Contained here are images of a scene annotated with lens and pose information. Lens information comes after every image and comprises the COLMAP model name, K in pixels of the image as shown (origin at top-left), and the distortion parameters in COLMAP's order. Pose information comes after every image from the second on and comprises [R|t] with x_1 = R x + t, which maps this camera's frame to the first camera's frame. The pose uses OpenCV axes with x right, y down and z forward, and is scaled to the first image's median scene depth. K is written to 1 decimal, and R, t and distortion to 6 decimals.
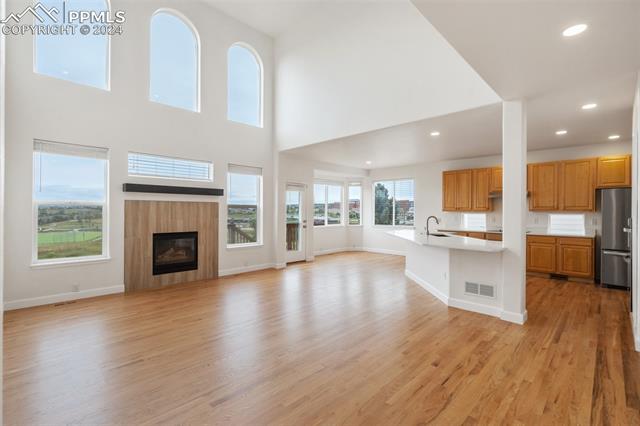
lens RADIAL K [[298.3, 0, 320.0], [0, 298.3, 213.0], [0, 0, 1]] dist [-0.000507, -0.000064]
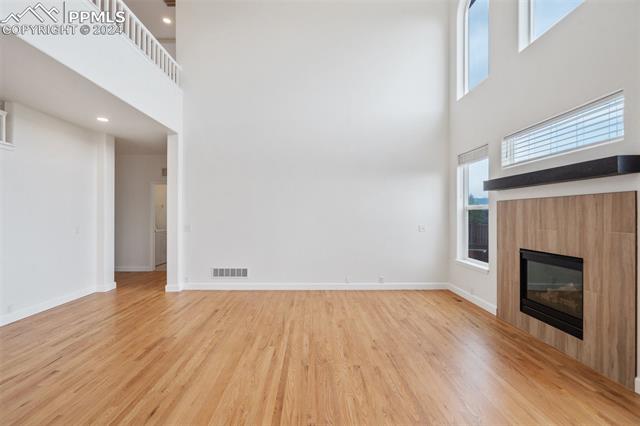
lens RADIAL K [[293.1, 0, 316.7], [0, 293.1, 217.0], [0, 0, 1]] dist [0.000697, 0.000441]
pose [[-0.709756, -0.001386, -0.704446, 0.197107], [-0.005819, 0.999975, 0.003895, -0.001448], [0.704424, 0.006864, -0.709746, 0.991195]]
